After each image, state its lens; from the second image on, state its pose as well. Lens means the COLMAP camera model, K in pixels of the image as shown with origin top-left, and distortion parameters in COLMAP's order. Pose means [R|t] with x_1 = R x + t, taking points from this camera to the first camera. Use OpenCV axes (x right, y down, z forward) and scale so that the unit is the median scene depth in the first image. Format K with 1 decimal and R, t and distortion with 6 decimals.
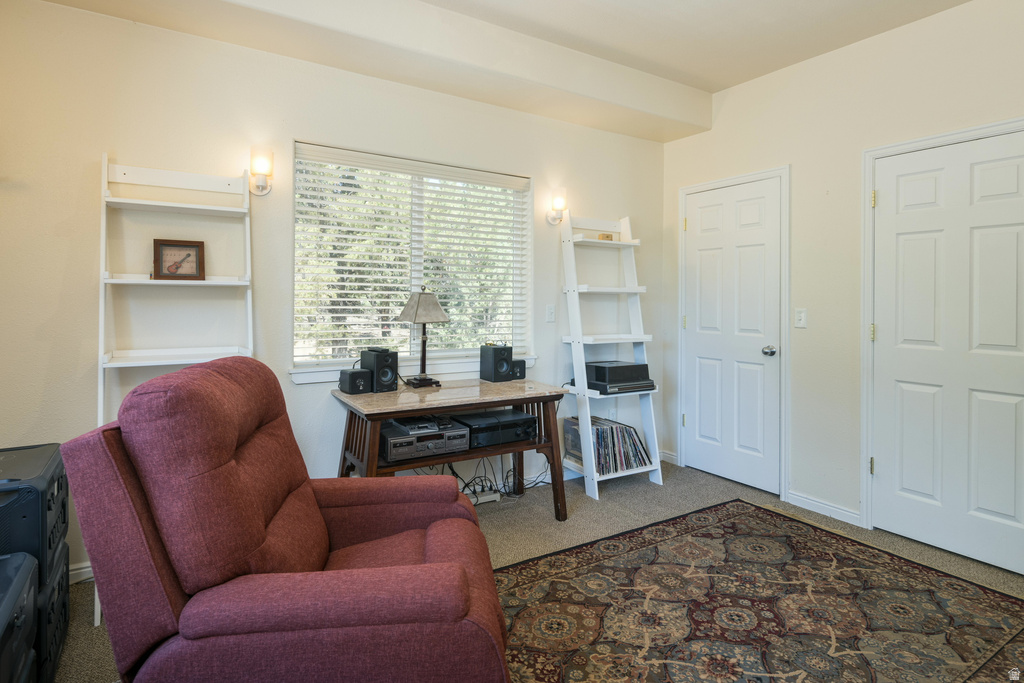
lens RADIAL K [[583.0, 0, 511.9], [0, 583.0, 314.0], [0, 0, 1]] dist [0.005584, 0.001559]
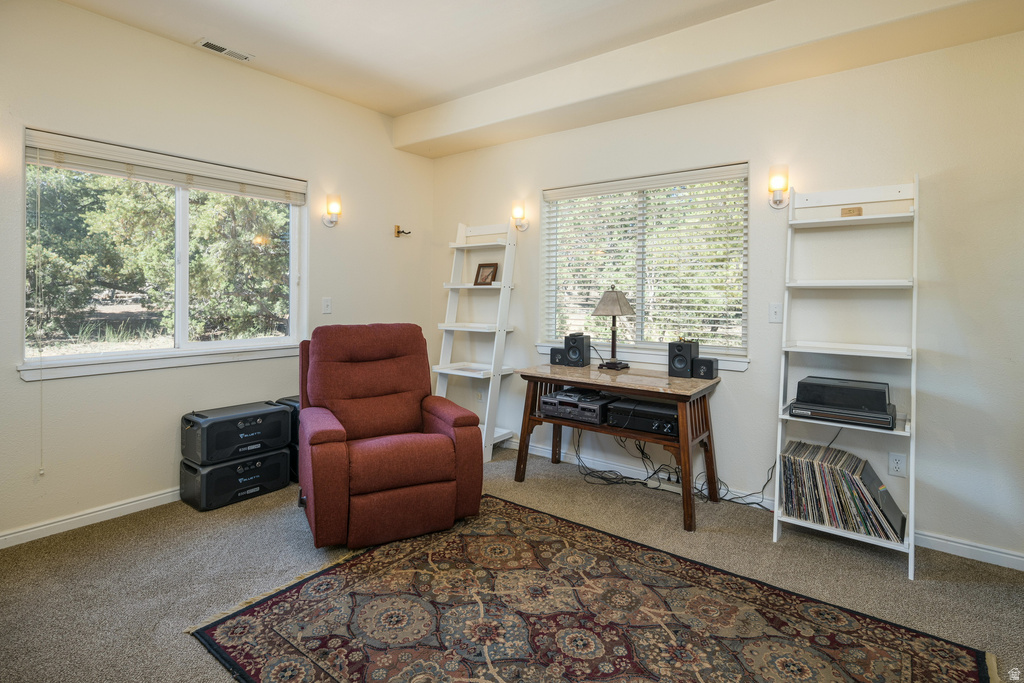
lens RADIAL K [[517.0, 0, 496.0], [0, 517.0, 316.1], [0, 0, 1]] dist [-0.001410, -0.000506]
pose [[0.304308, 0.026601, -0.952202, 0.906686], [-0.034539, 0.999261, 0.016878, 0.006982], [0.951947, 0.027752, 0.305002, 0.517636]]
